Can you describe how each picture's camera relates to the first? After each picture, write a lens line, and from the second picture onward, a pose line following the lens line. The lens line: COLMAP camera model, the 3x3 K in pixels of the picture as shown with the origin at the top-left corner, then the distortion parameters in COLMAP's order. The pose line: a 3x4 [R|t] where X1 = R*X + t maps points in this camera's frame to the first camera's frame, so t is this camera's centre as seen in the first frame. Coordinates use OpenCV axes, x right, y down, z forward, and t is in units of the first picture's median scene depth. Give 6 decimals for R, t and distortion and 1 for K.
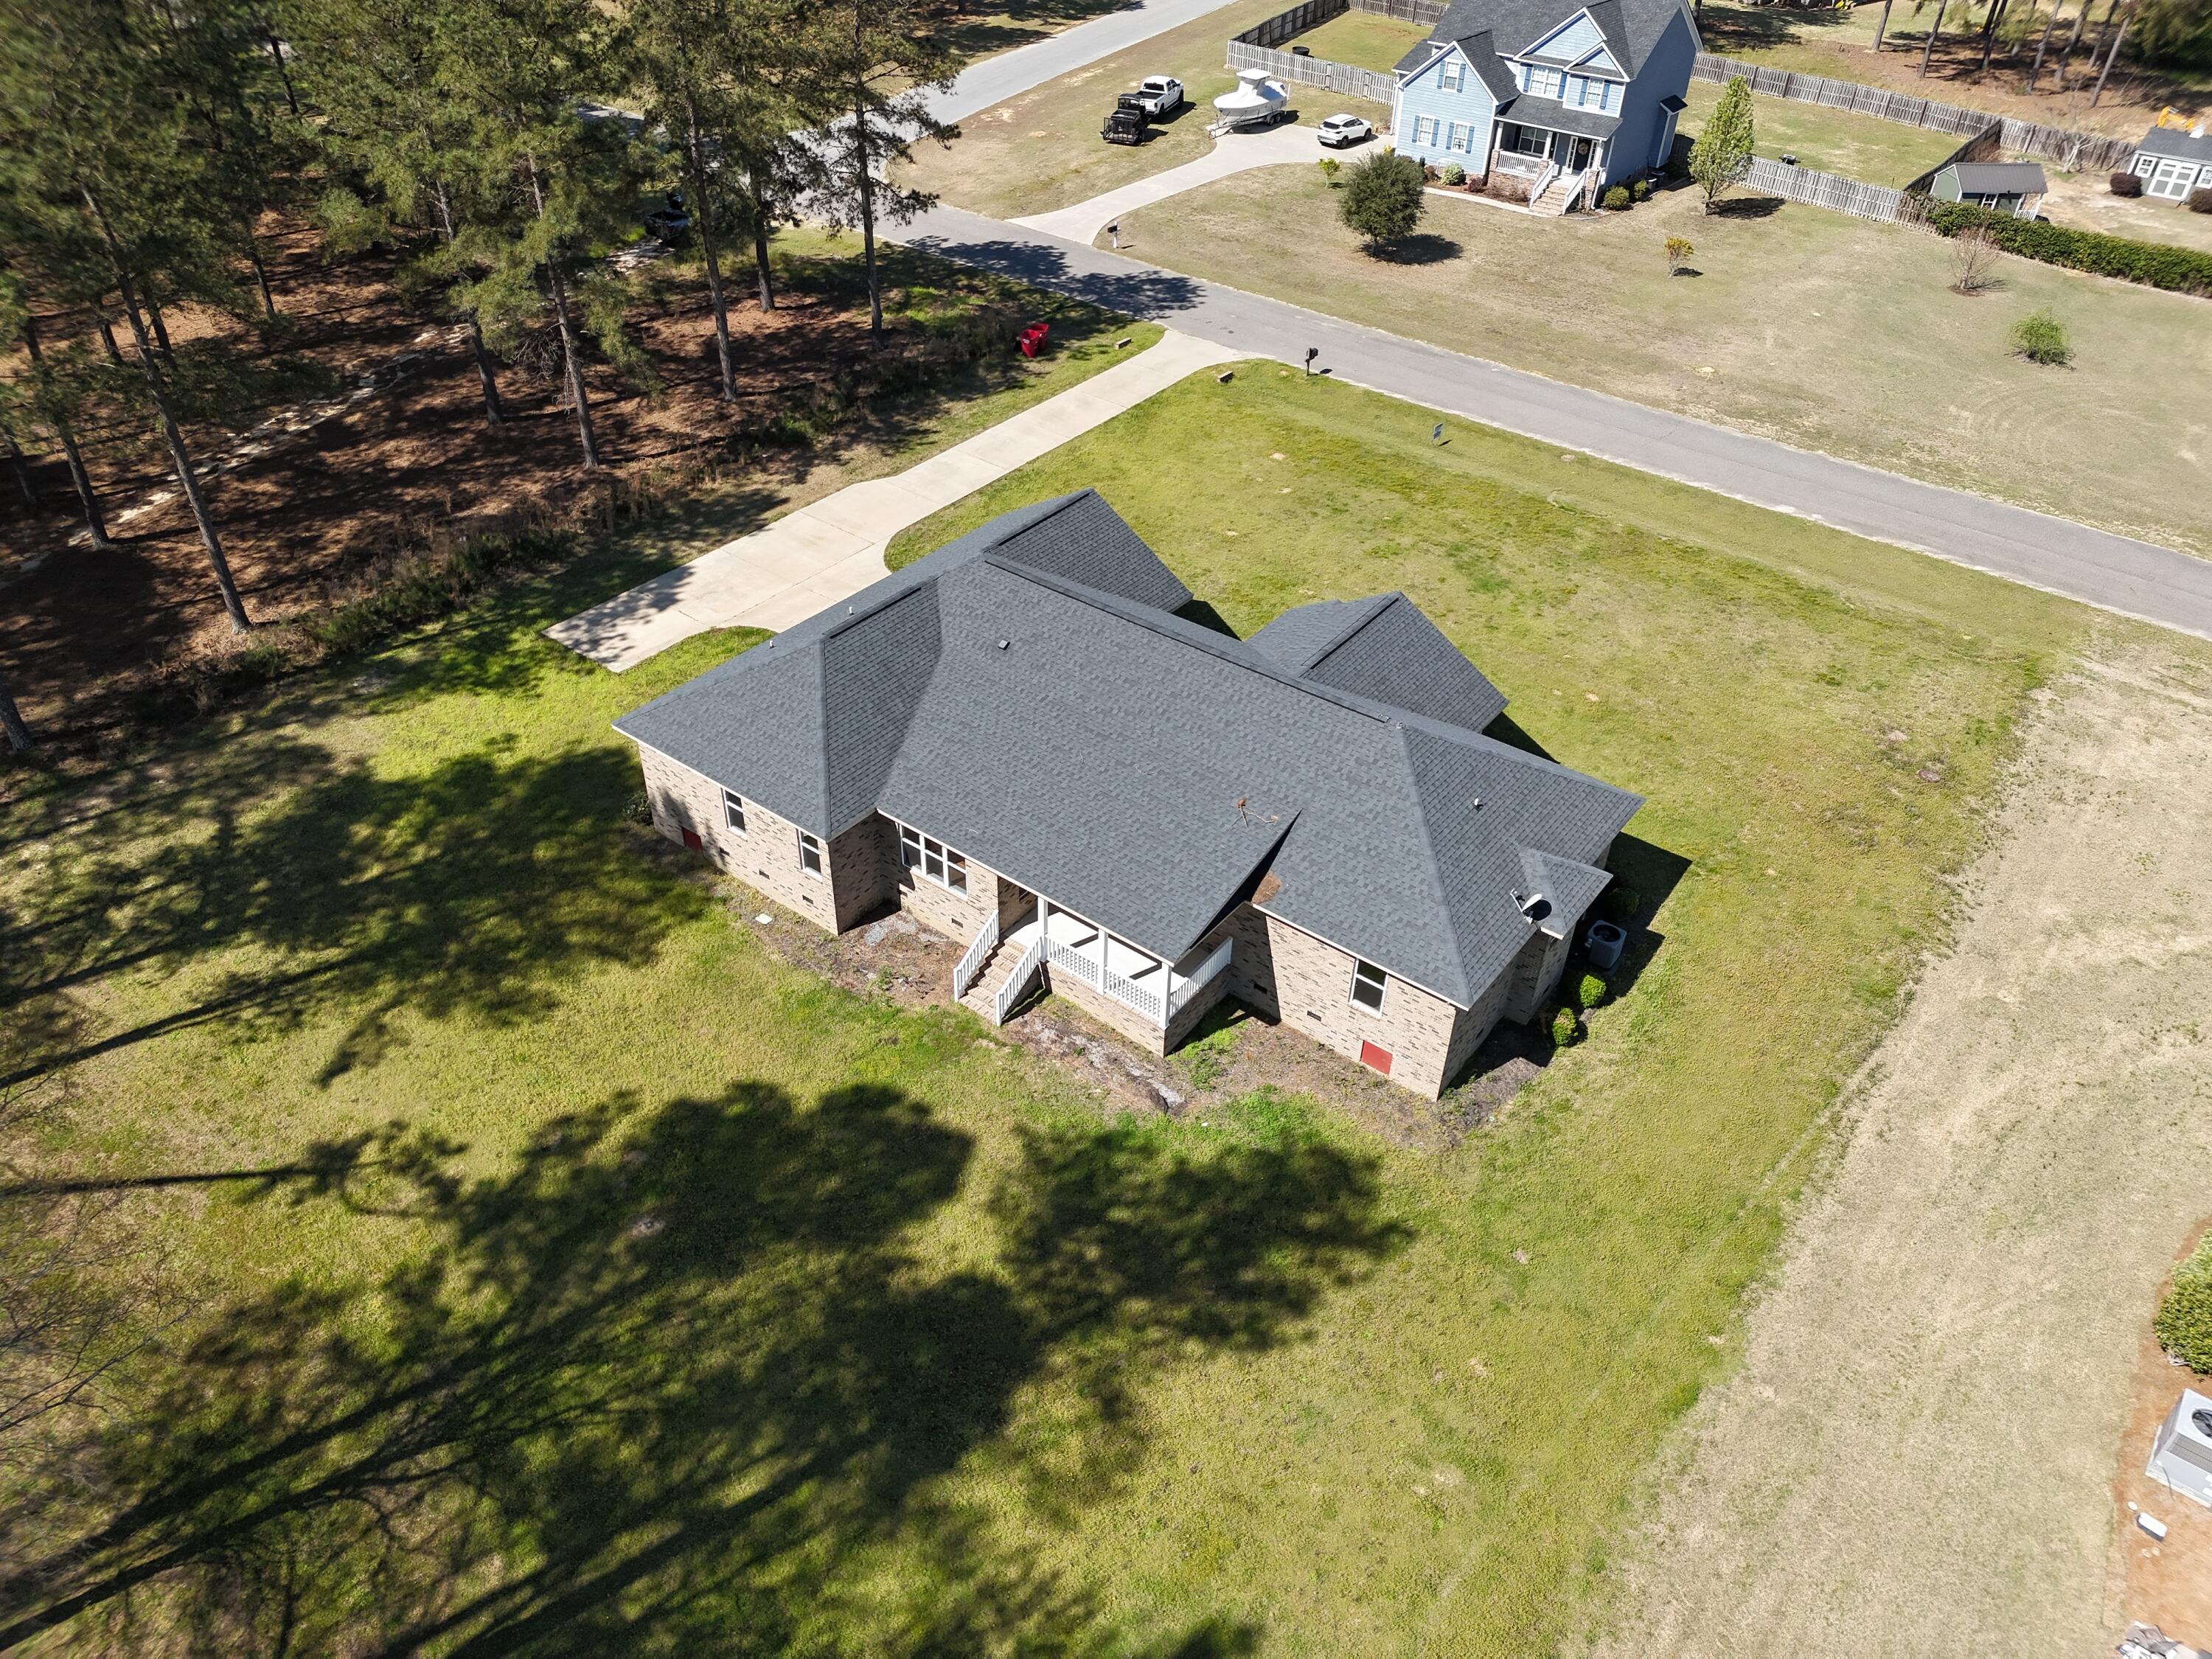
lens RADIAL K [[1558.2, 0, 1109.1], [0, 1558.2, 813.2], [0, 0, 1]] dist [0.083013, -0.084413]
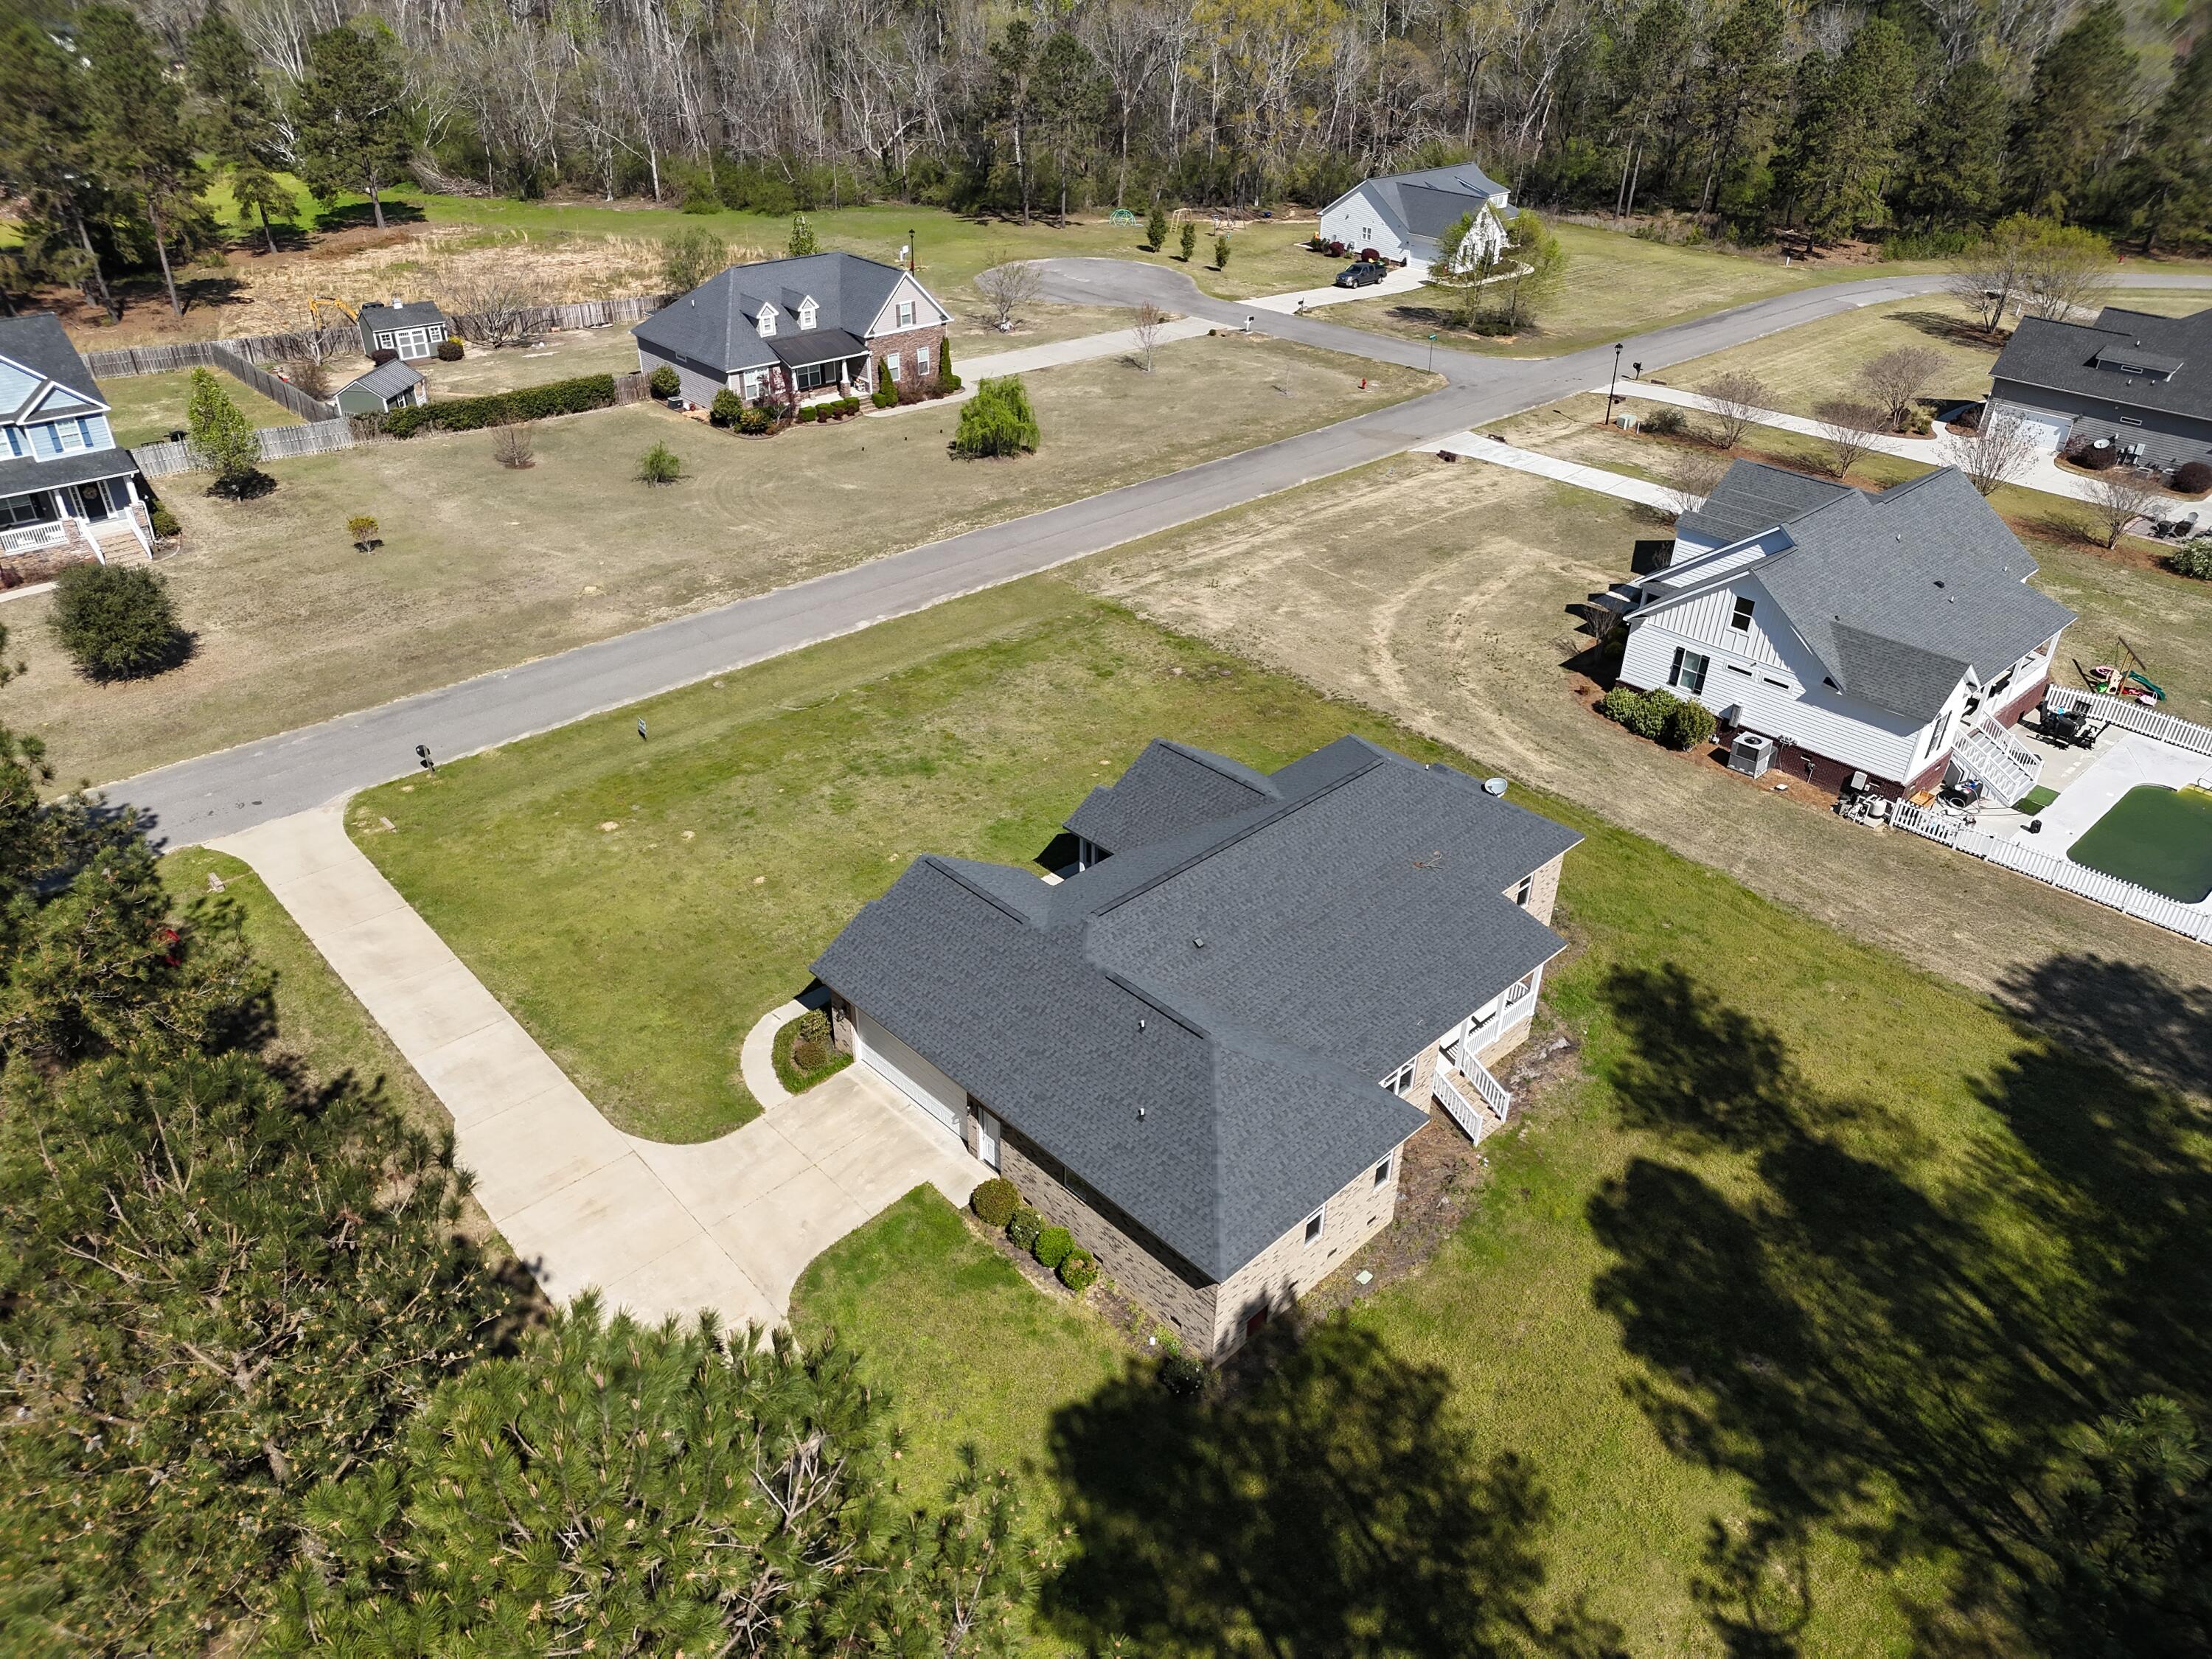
lens RADIAL K [[1545.1, 0, 1098.3], [0, 1545.1, 836.8], [0, 0, 1]] dist [0.040989, -0.022198]
pose [[0.151675, -0.541282, 0.827048, -0.959277], [0.587448, 0.722283, 0.364982, -0.625211], [-0.794921, 0.430490, 0.427527, 0.648369]]
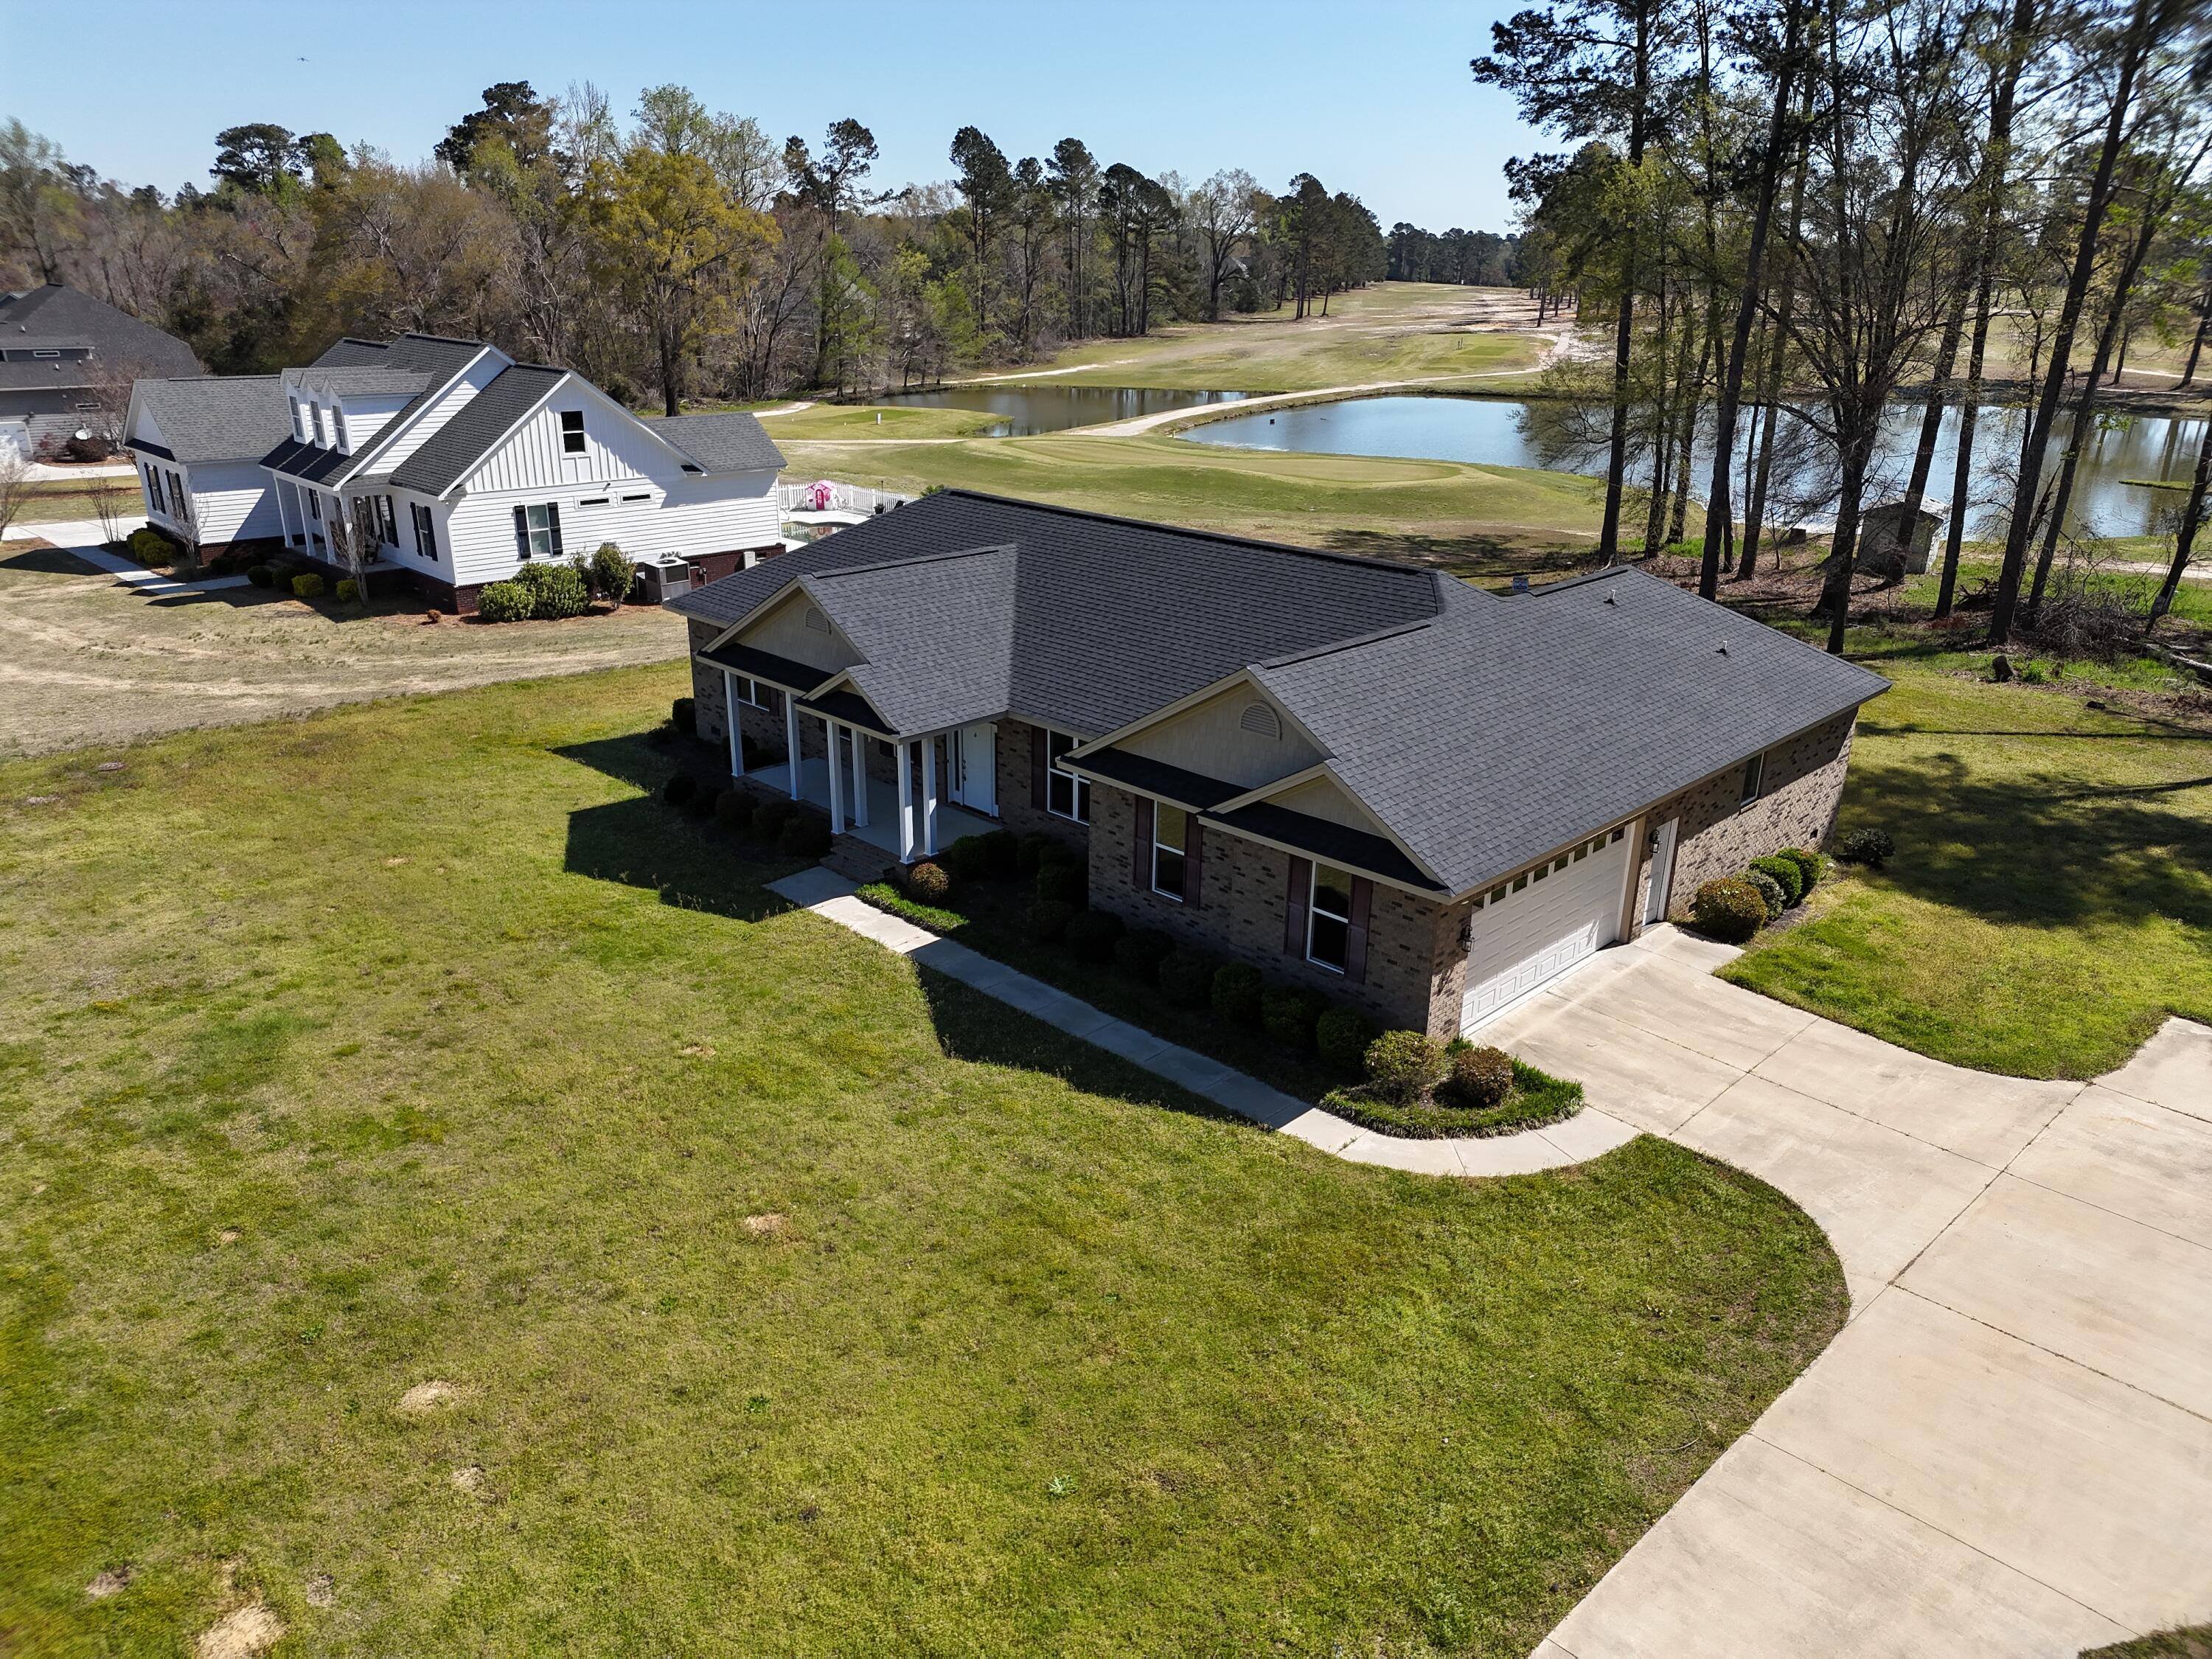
lens RADIAL K [[1553.7, 0, 1106.0], [0, 1553.7, 829.5], [0, 0, 1]] dist [0.038244, -0.003846]
pose [[-0.991193, -0.079343, 0.106026, -0.028200], [0.047019, 0.537617, 0.841877, -0.733651], [-0.123798, 0.839448, -0.529152, 1.637613]]
